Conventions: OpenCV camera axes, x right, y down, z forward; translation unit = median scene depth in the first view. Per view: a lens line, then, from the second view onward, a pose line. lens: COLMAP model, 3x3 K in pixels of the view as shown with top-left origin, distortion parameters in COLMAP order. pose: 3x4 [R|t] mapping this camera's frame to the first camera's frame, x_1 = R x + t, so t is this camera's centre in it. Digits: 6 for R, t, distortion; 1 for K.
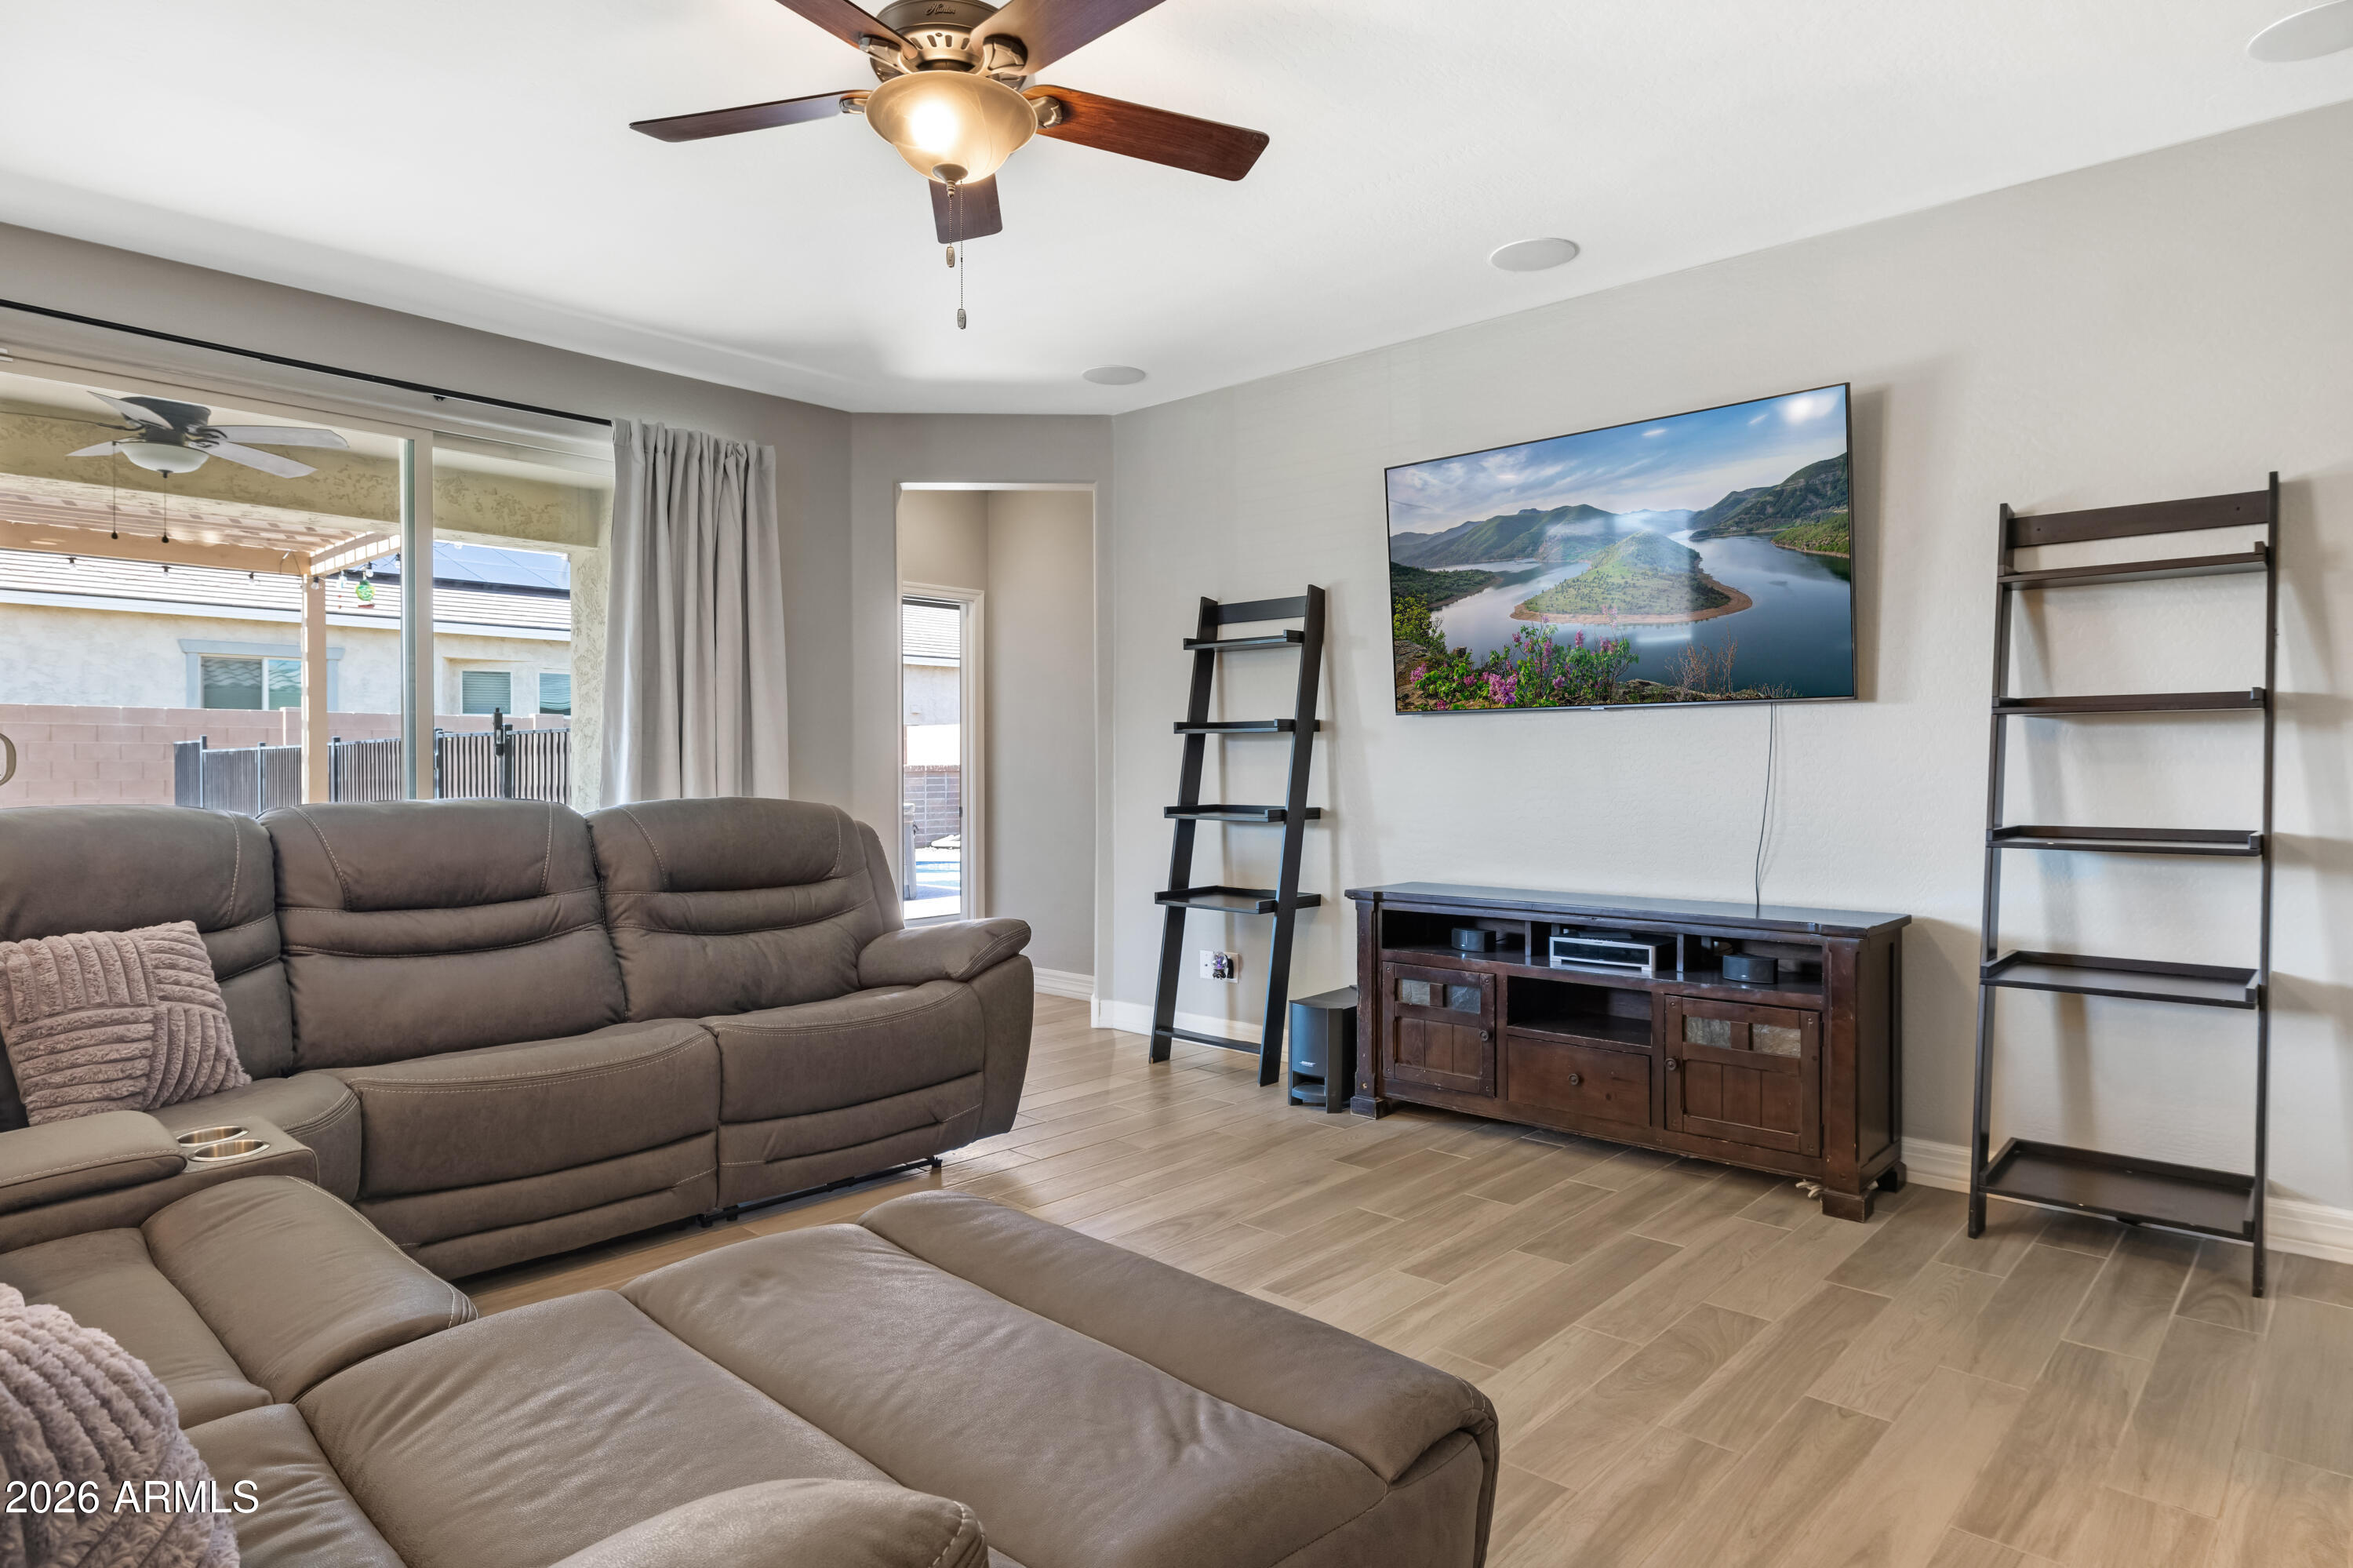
lens RADIAL K [[1324.3, 0, 1171.0], [0, 1324.3, 781.8], [0, 0, 1]] dist [-0.001700, -0.001986]
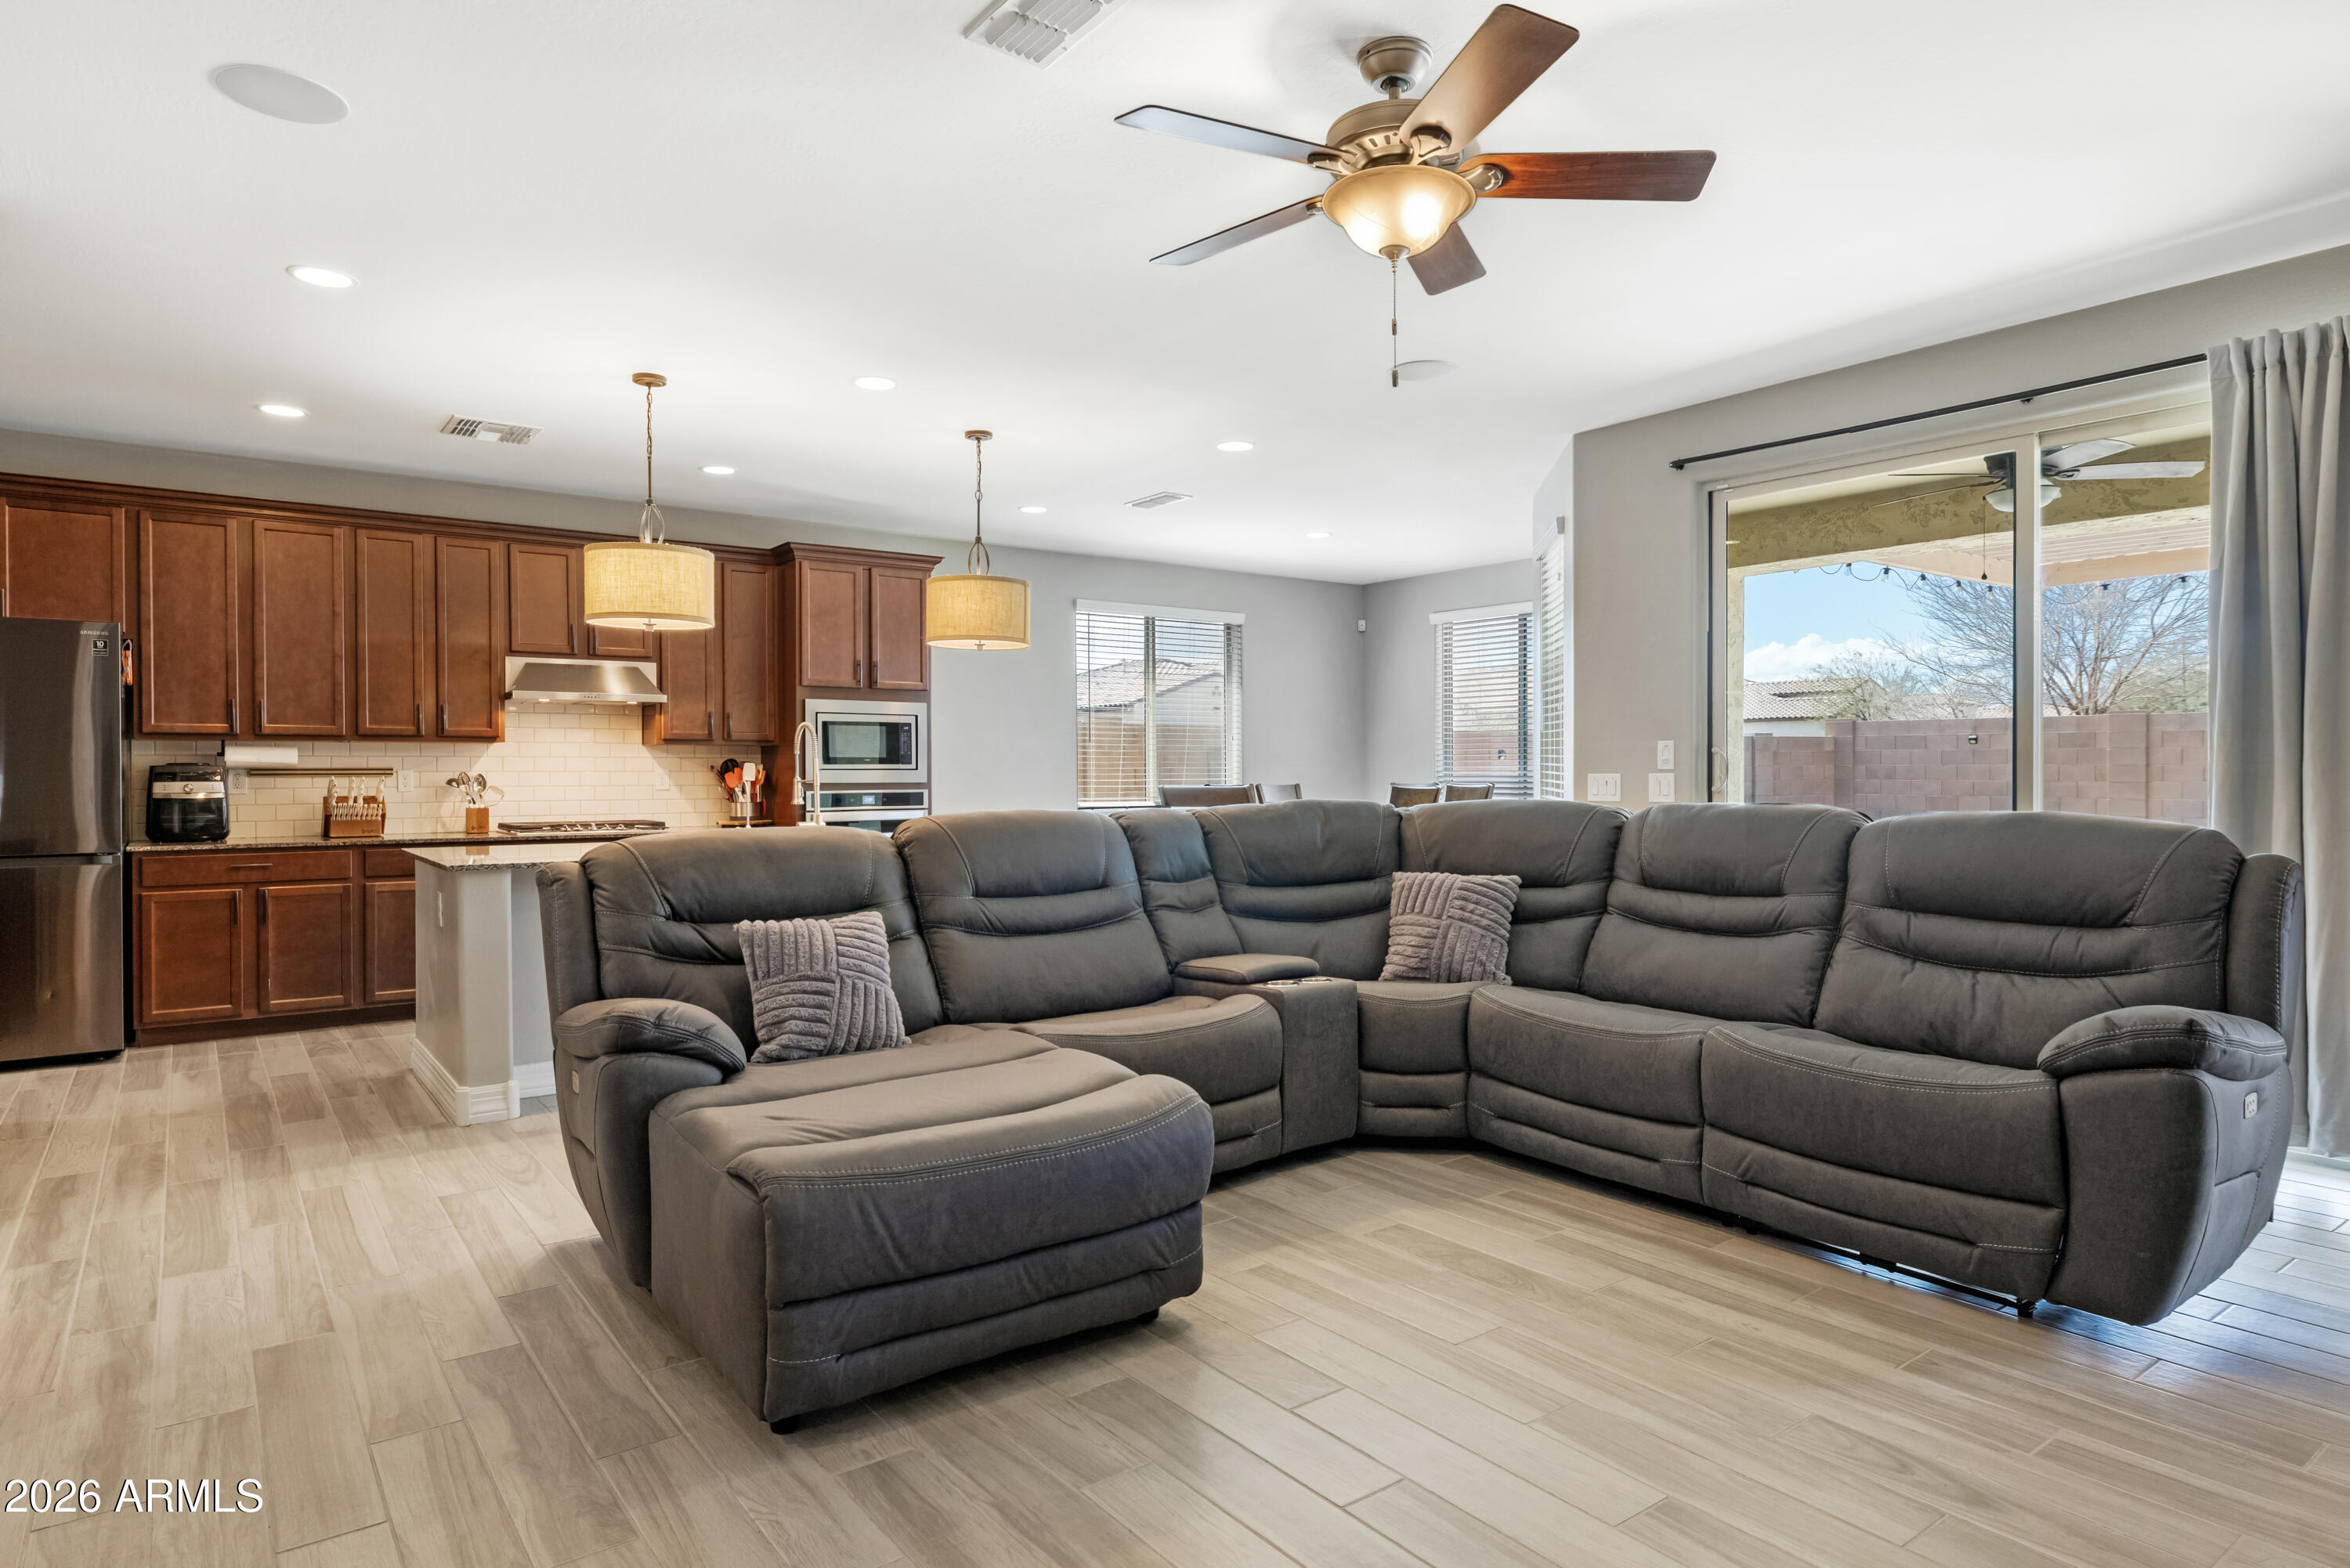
lens RADIAL K [[1322.5, 0, 1169.5], [0, 1322.5, 781.8], [0, 0, 1]] dist [-0.001700, -0.001986]
pose [[-0.182289, 0.005167, -0.983231, 0.617134], [-0.010503, 0.999919, 0.007202, -0.007995], [0.983189, 0.011640, -0.182220, 0.643263]]
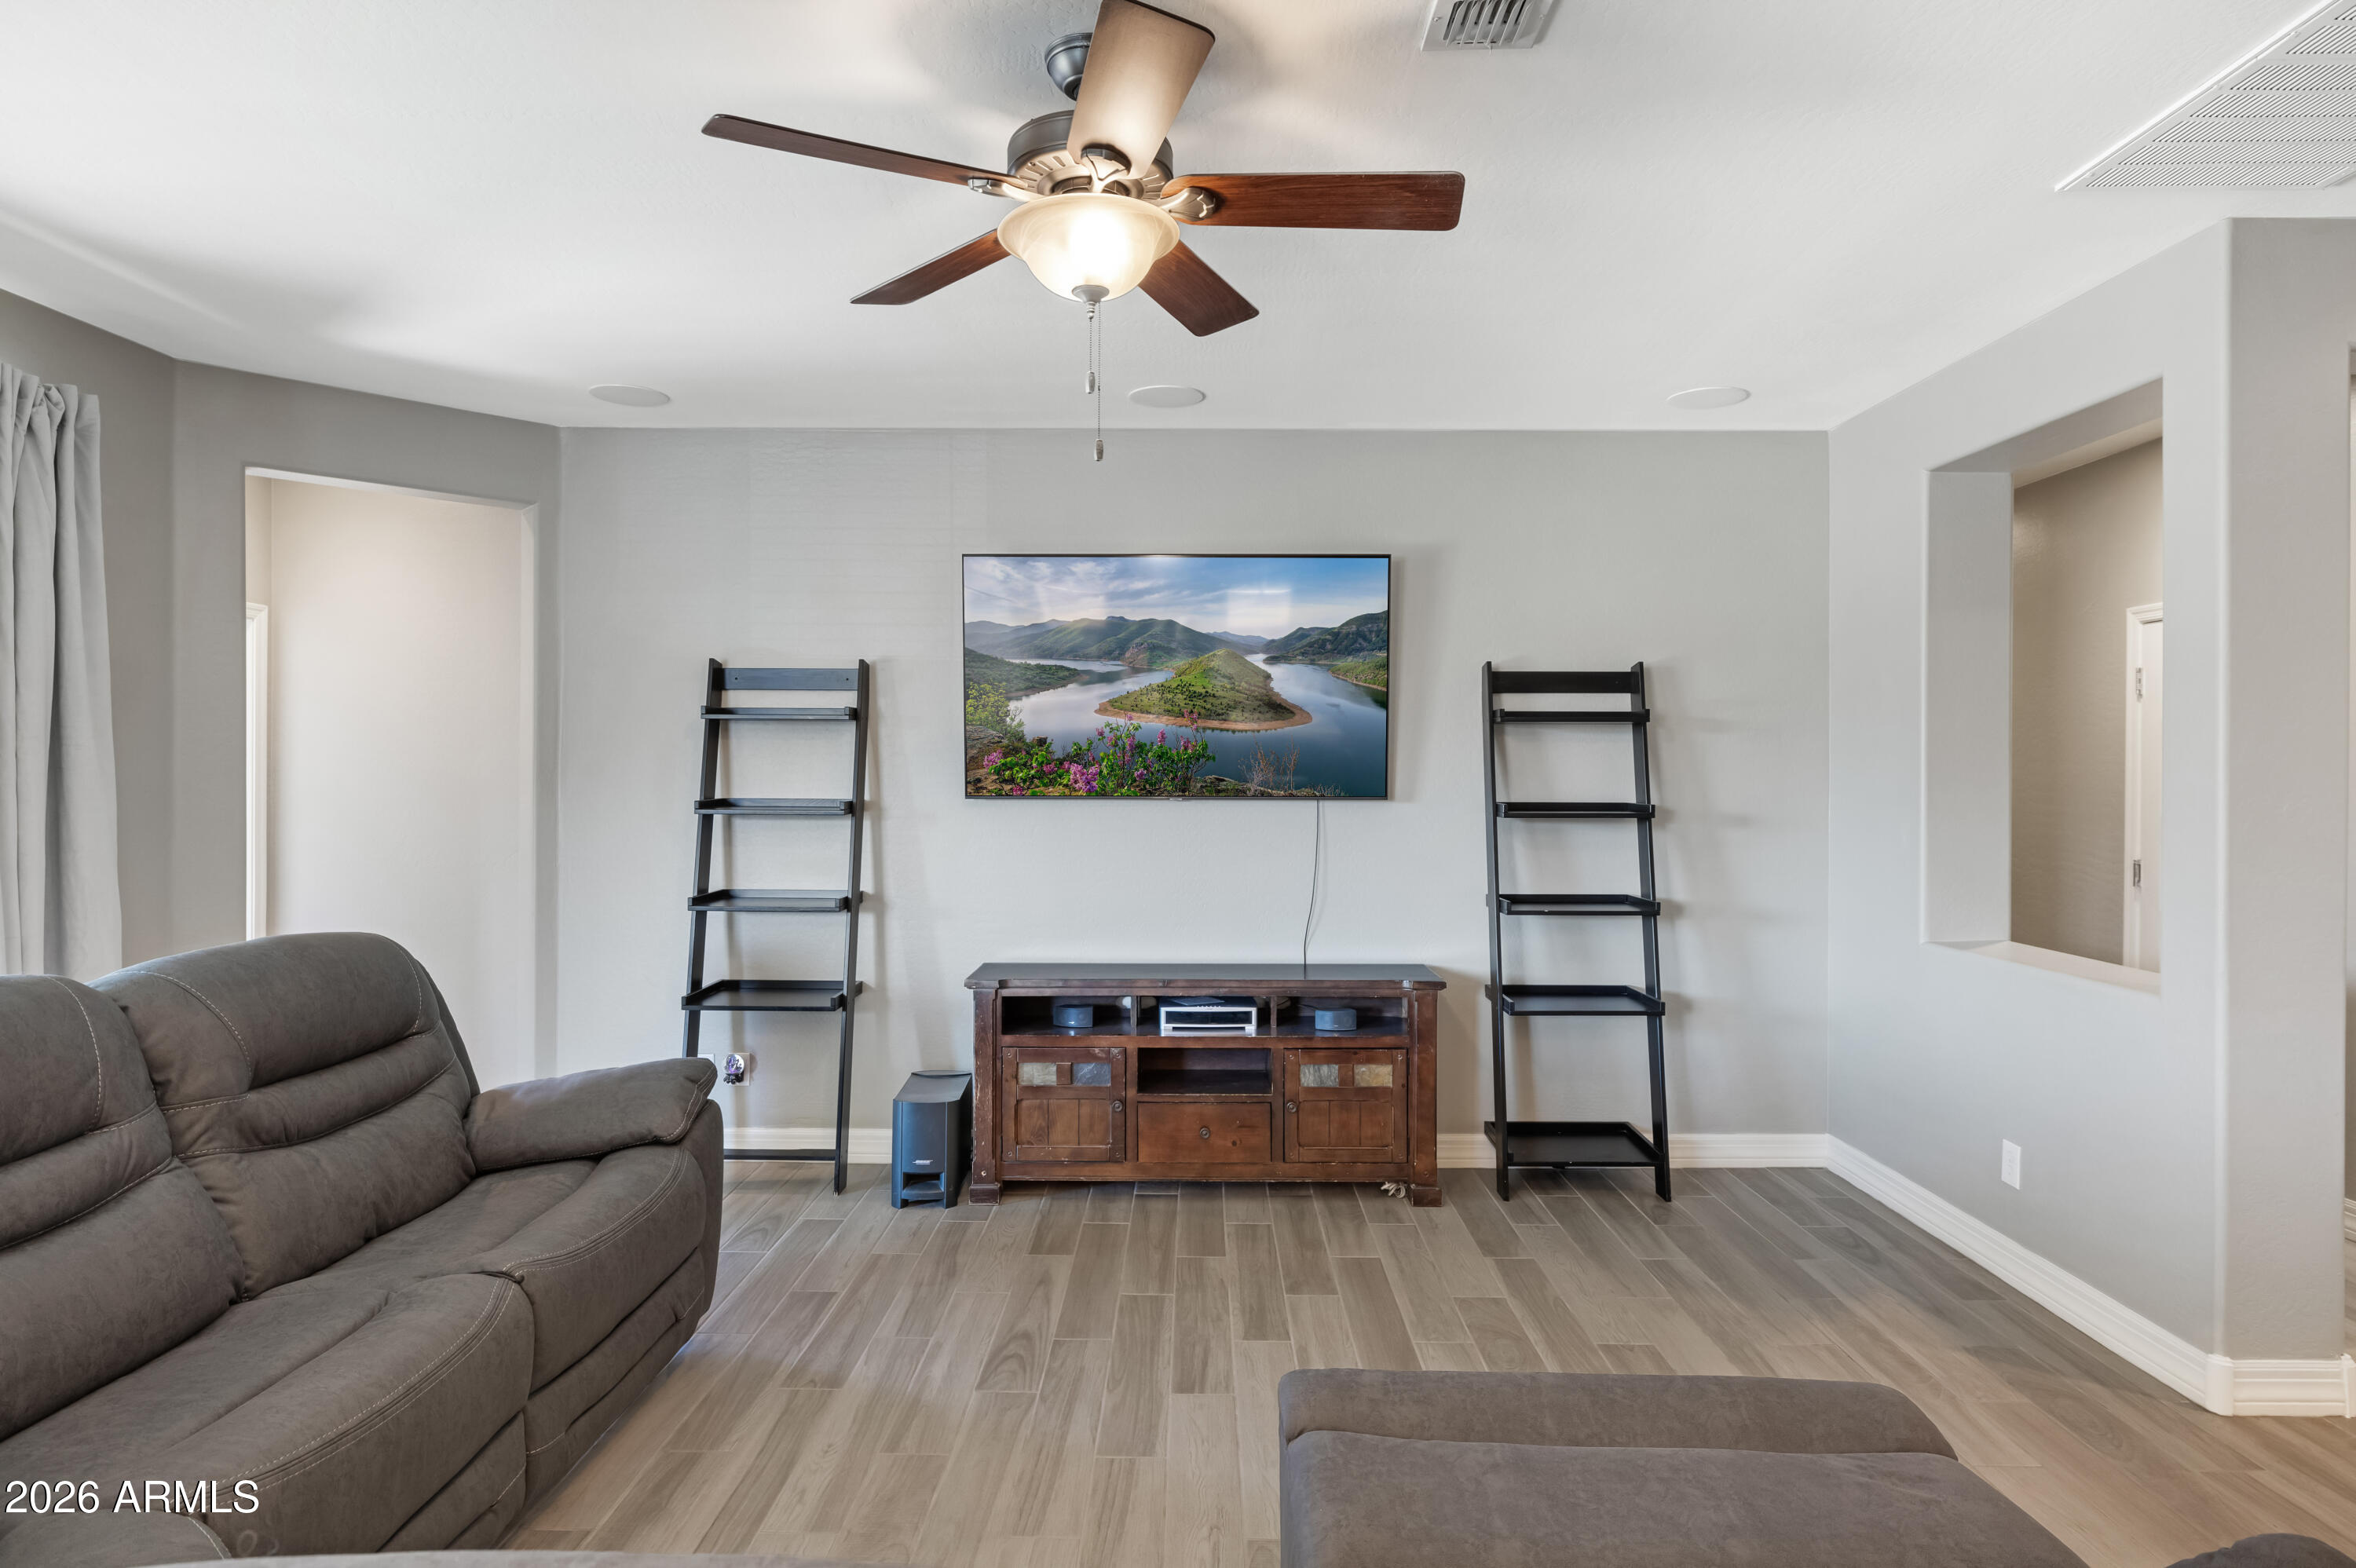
lens RADIAL K [[1344.9, 0, 1184.9], [0, 1344.9, 772.2], [0, 0, 1]] dist [0.000216, 0.000780]
pose [[0.736917, 0.006090, 0.675956, -0.481165], [0.002333, 0.999931, -0.011551, -0.070073], [-0.675979, 0.010089, 0.736851, 0.156952]]
